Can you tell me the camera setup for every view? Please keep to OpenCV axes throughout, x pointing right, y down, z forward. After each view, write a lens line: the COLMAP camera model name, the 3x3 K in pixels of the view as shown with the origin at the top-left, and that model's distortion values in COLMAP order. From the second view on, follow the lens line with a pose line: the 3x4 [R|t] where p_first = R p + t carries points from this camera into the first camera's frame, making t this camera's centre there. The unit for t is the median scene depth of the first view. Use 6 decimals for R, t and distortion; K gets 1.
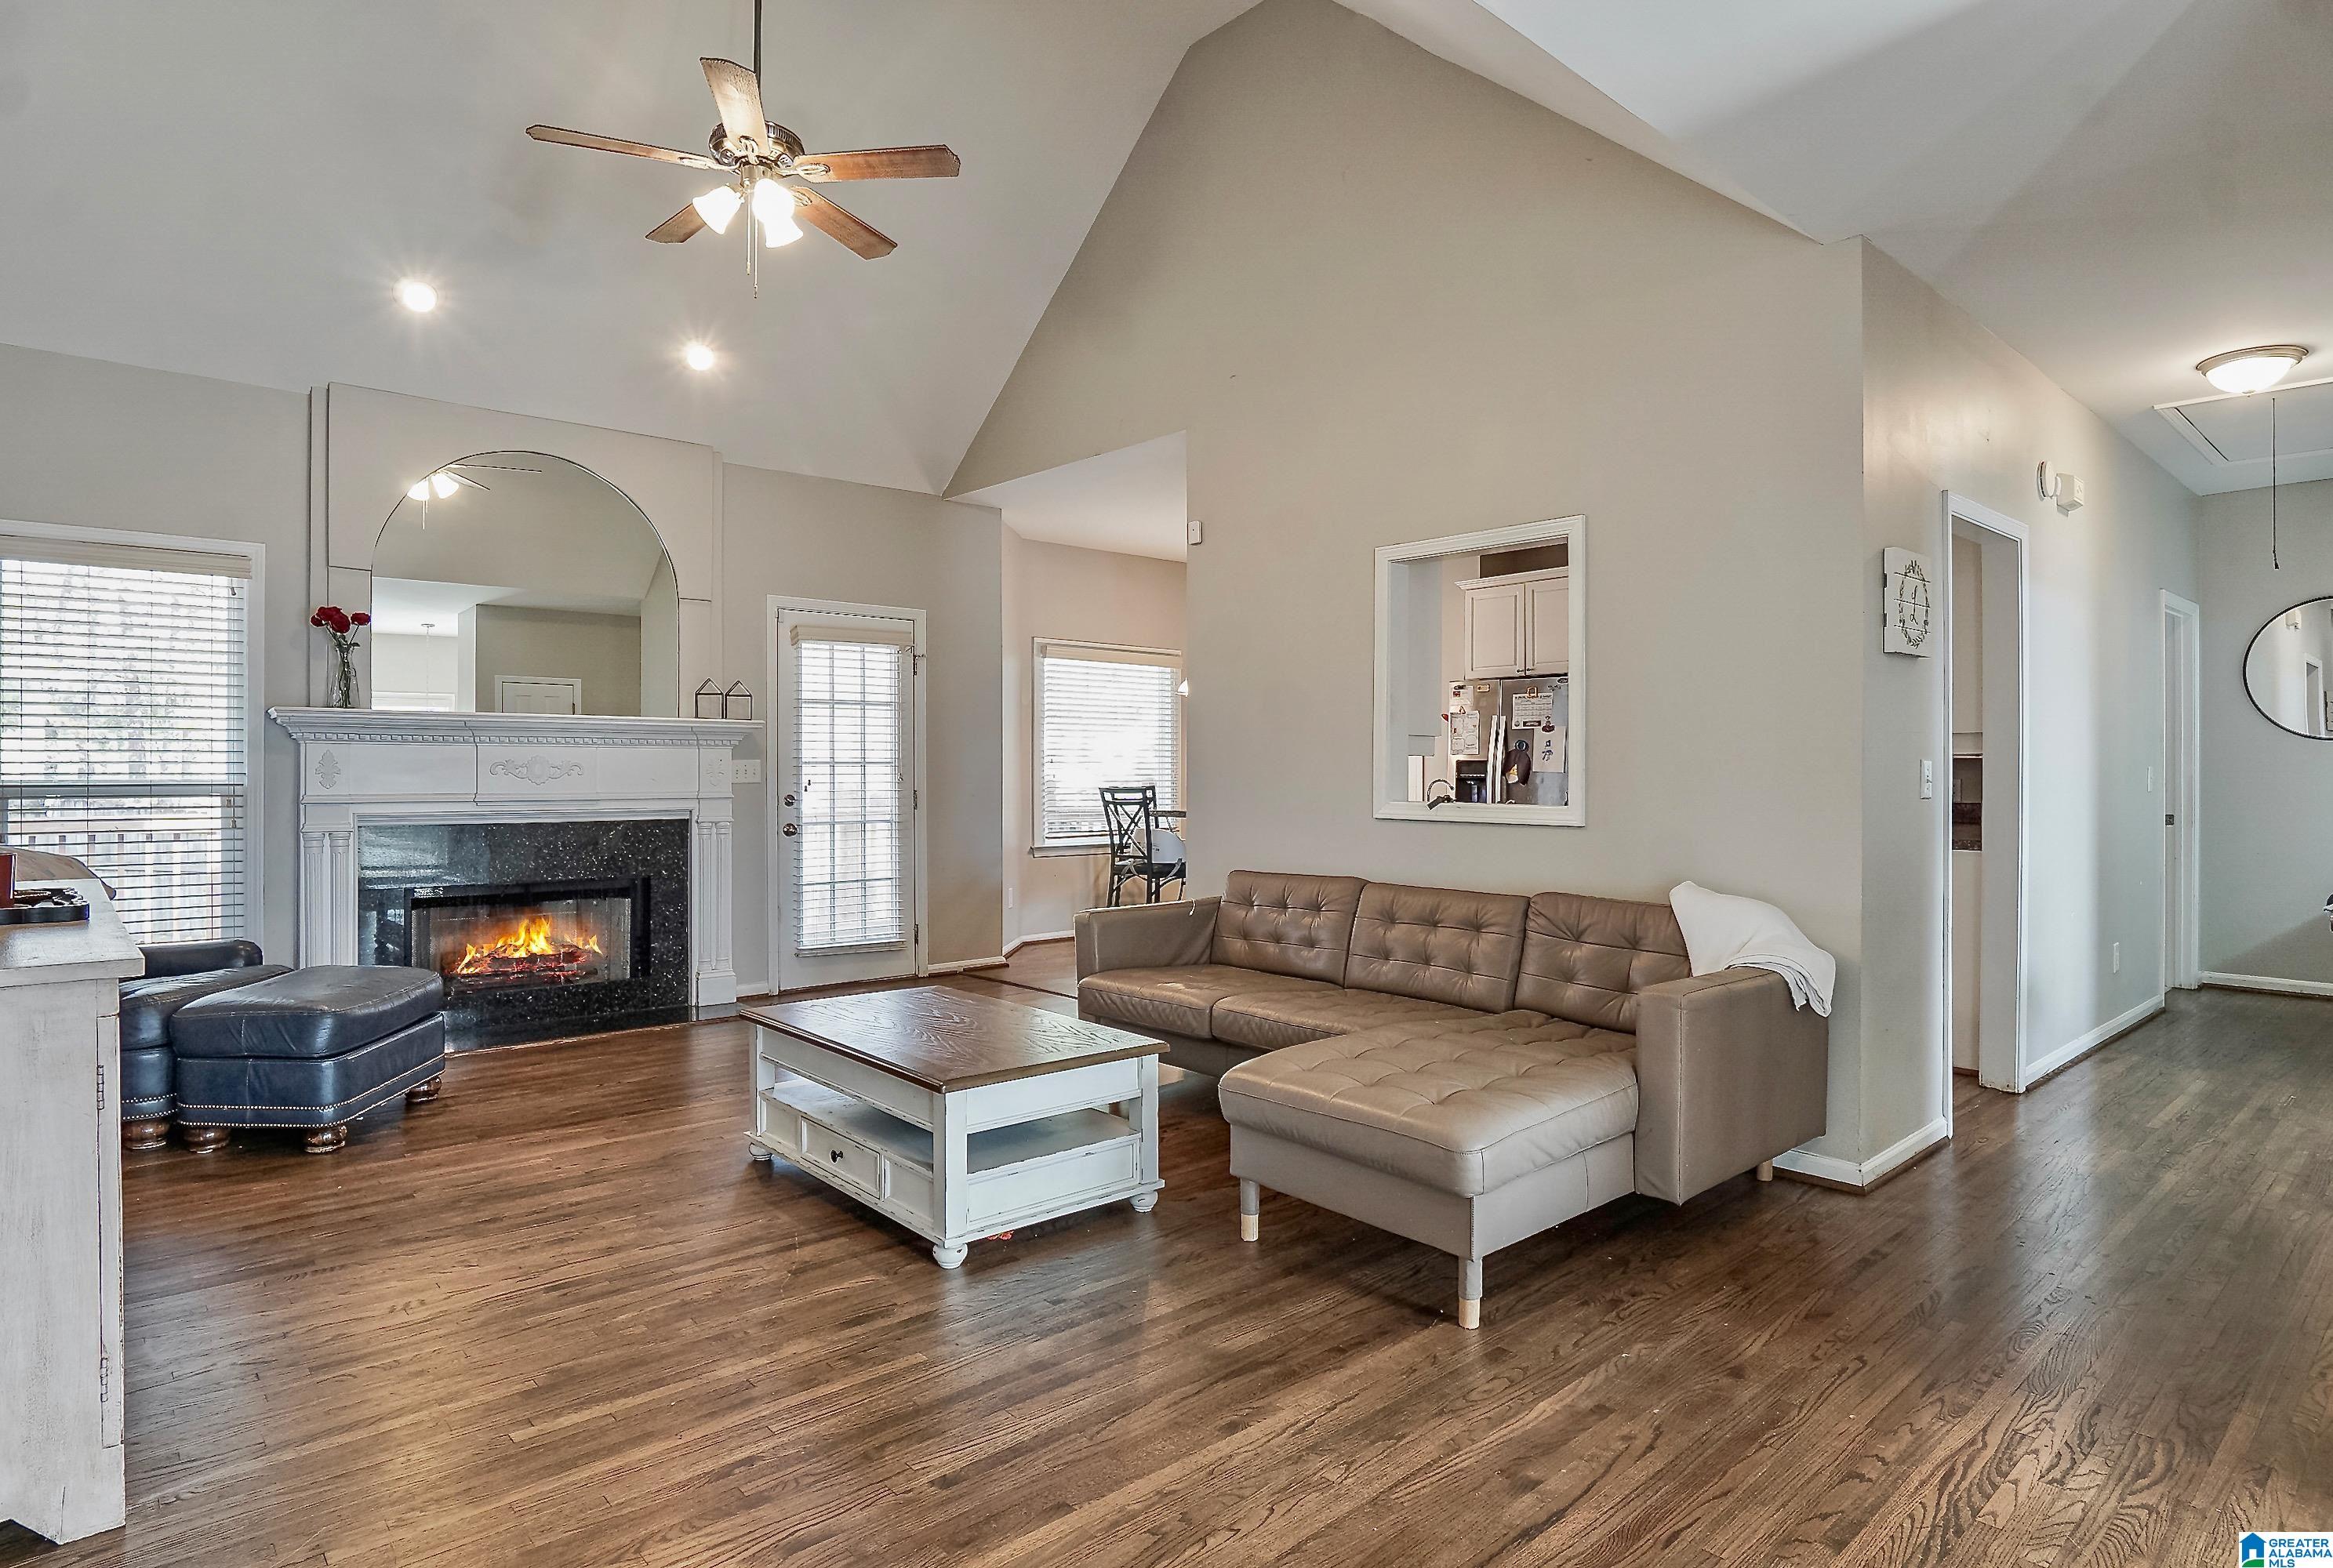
lens RADIAL K [[1244.4, 0, 1183.8], [0, 1244.4, 780.1], [0, 0, 1]] dist [-0.033739, 0.008430]
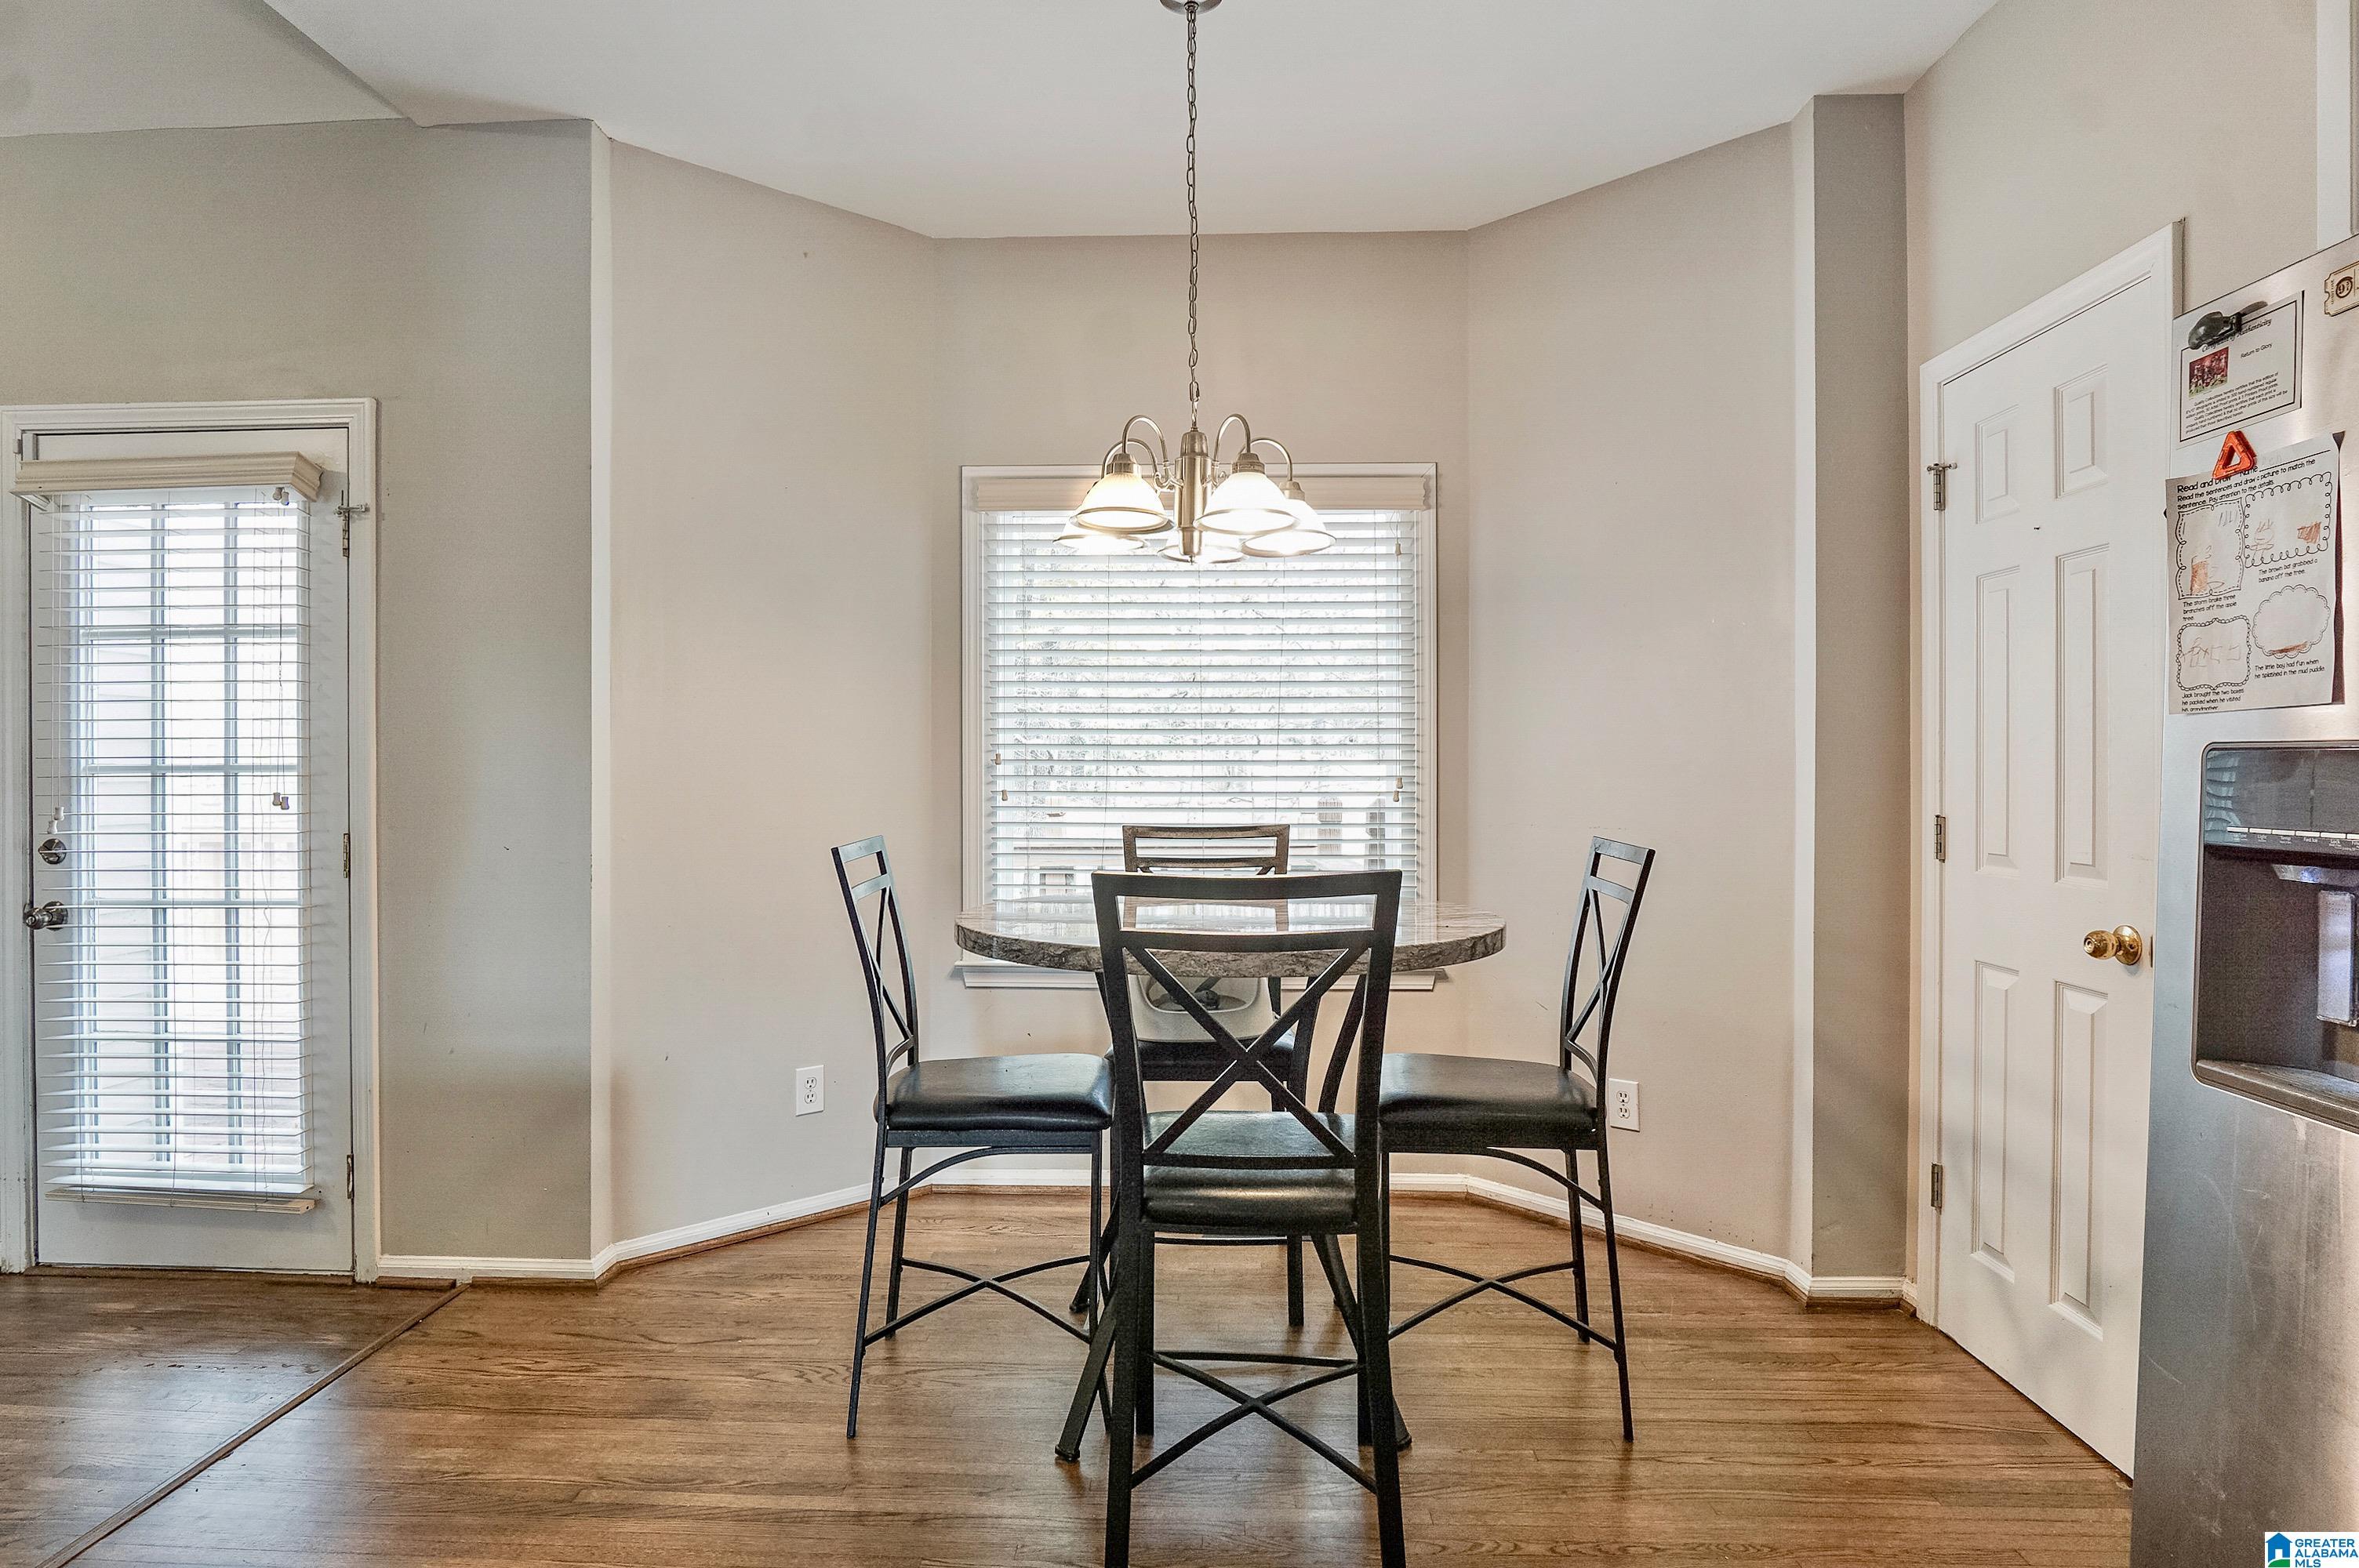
lens RADIAL K [[1258.3, 0, 1167.3], [0, 1258.3, 770.1], [0, 0, 1]] dist [-0.033739, 0.008430]
pose [[0.727690, 0.001995, -0.685903, 0.472106], [-0.003955, 0.999991, -0.001288, -0.023865], [0.685895, 0.003650, 0.727692, 1.552514]]
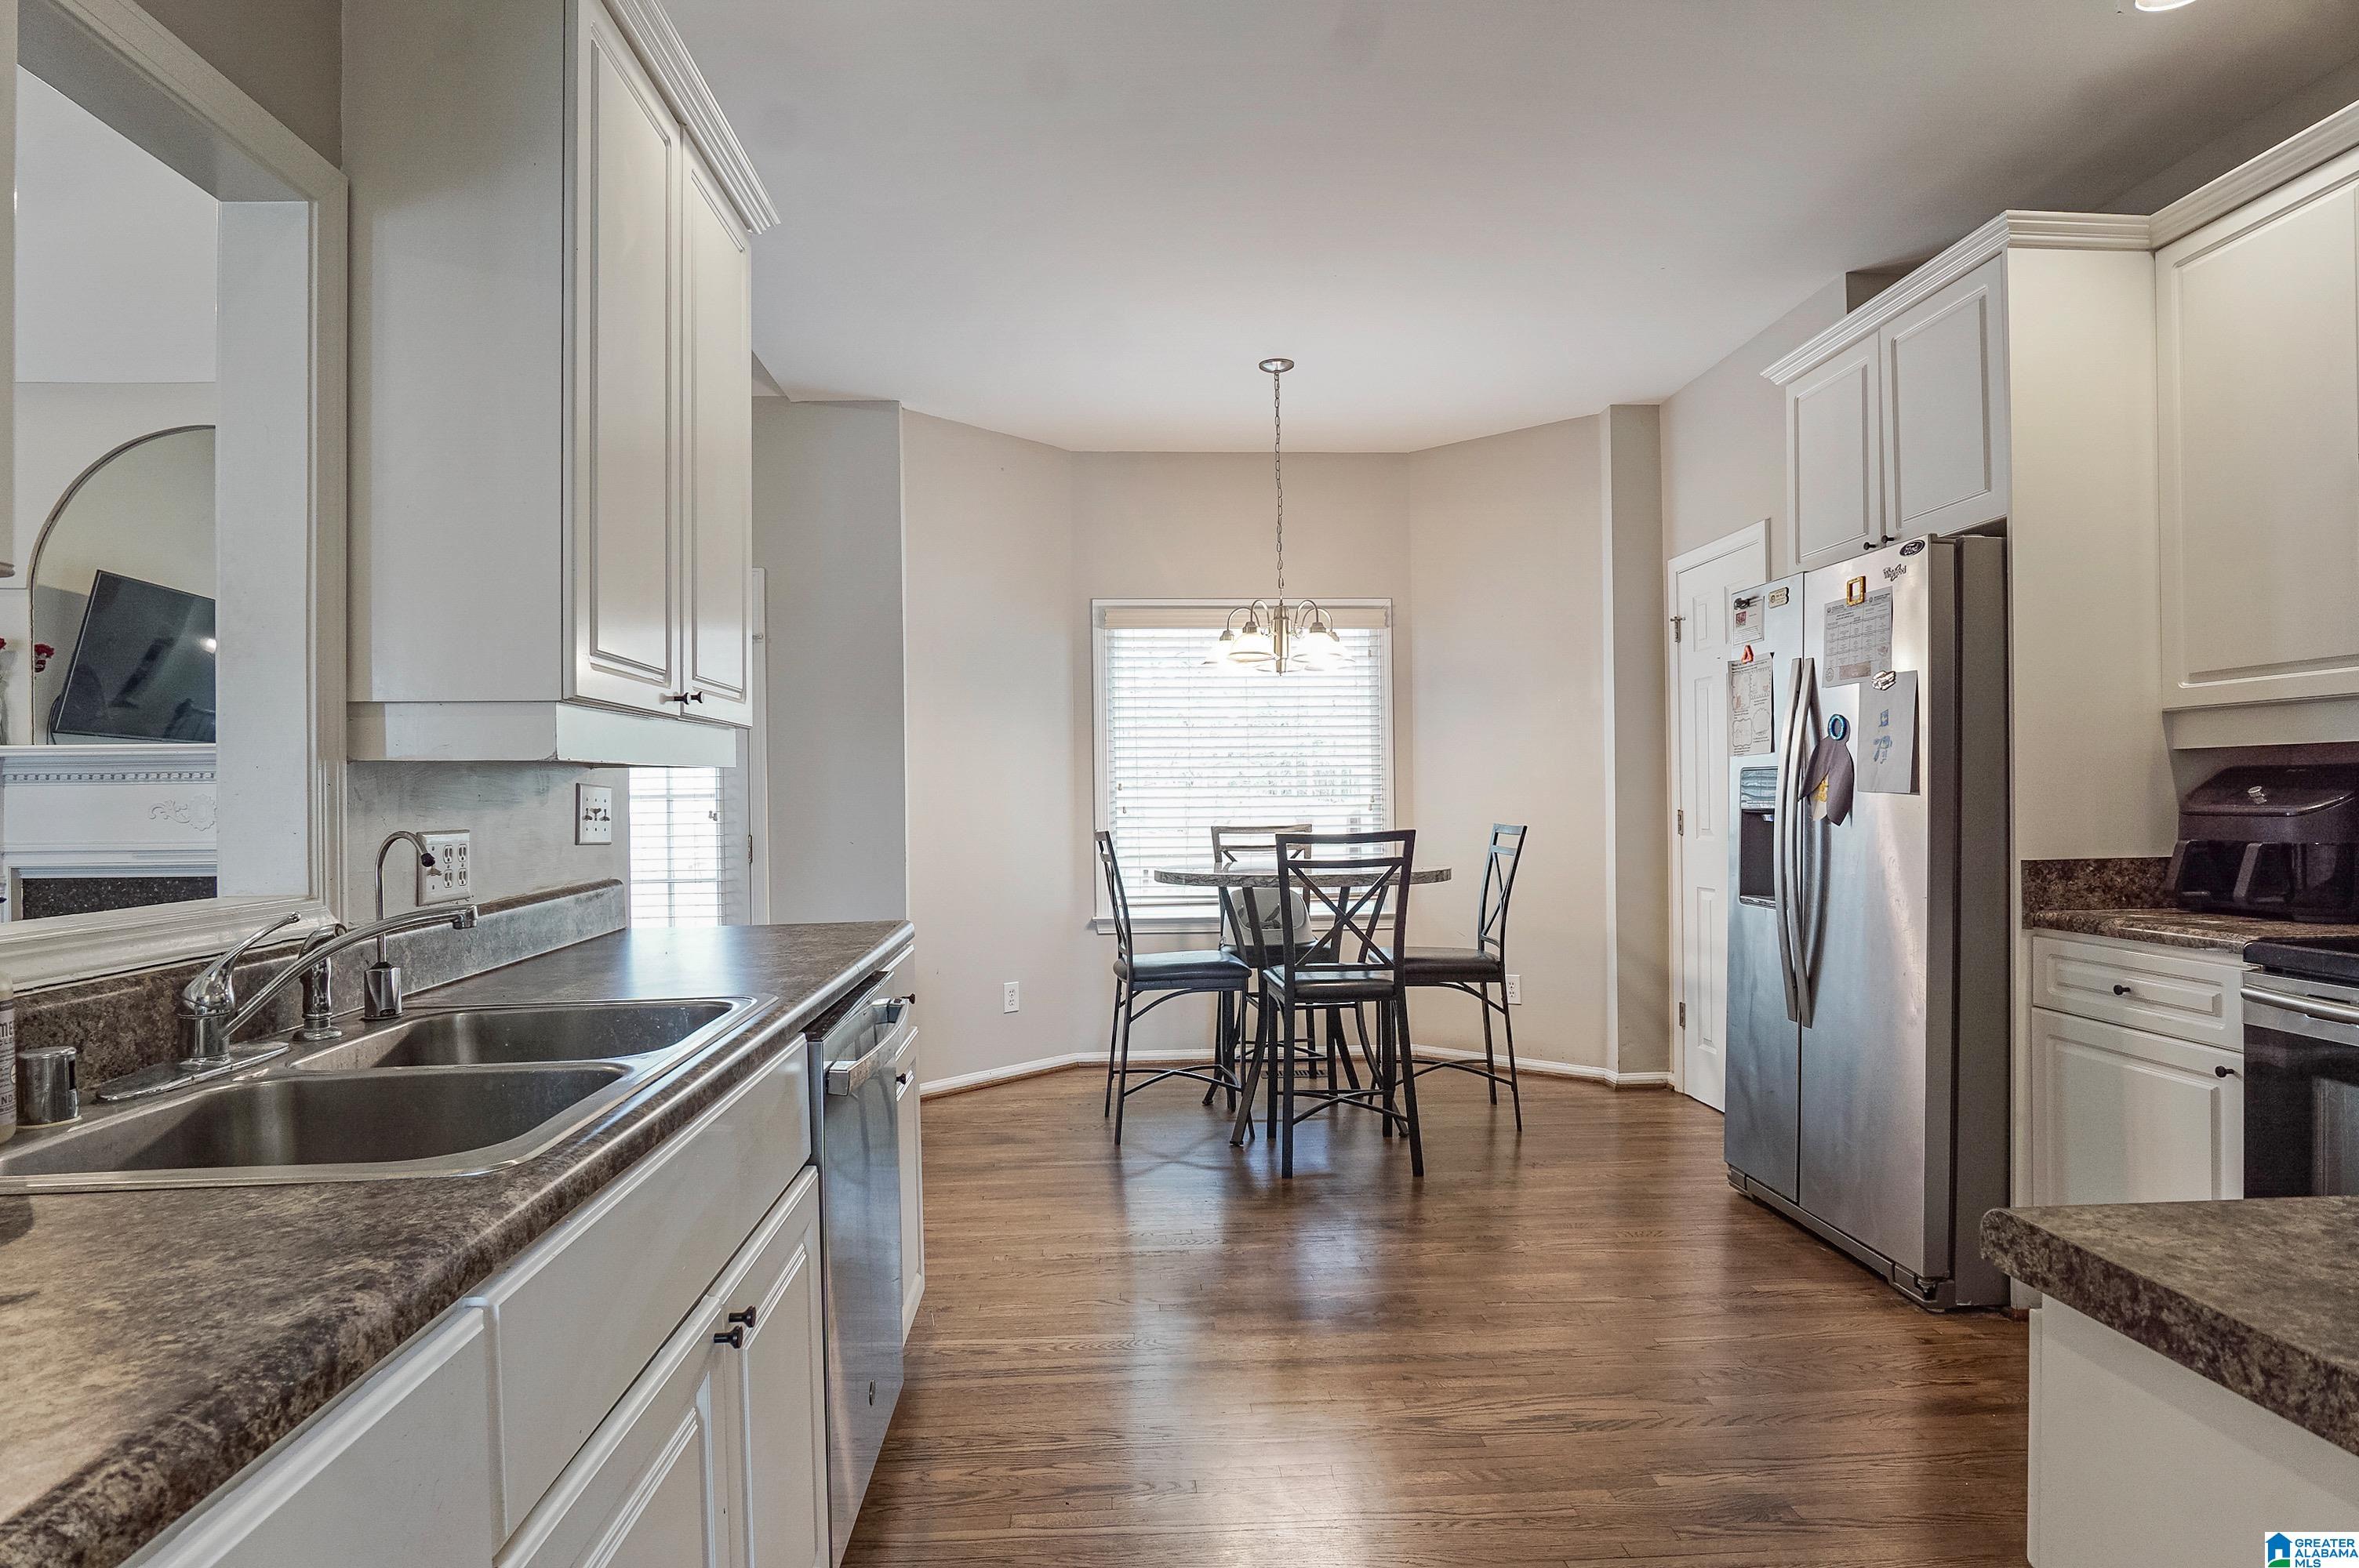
lens RADIAL K [[1258.3, 0, 1160.9], [0, 1258.3, 799.5], [0, 0, 1]] dist [-0.033739, 0.008430]
pose [[0.783479, -0.011163, -0.621318, 0.676747], [0.008533, 0.999938, -0.007205, -0.007913], [0.621360, 0.000344, 0.783525, 1.054135]]
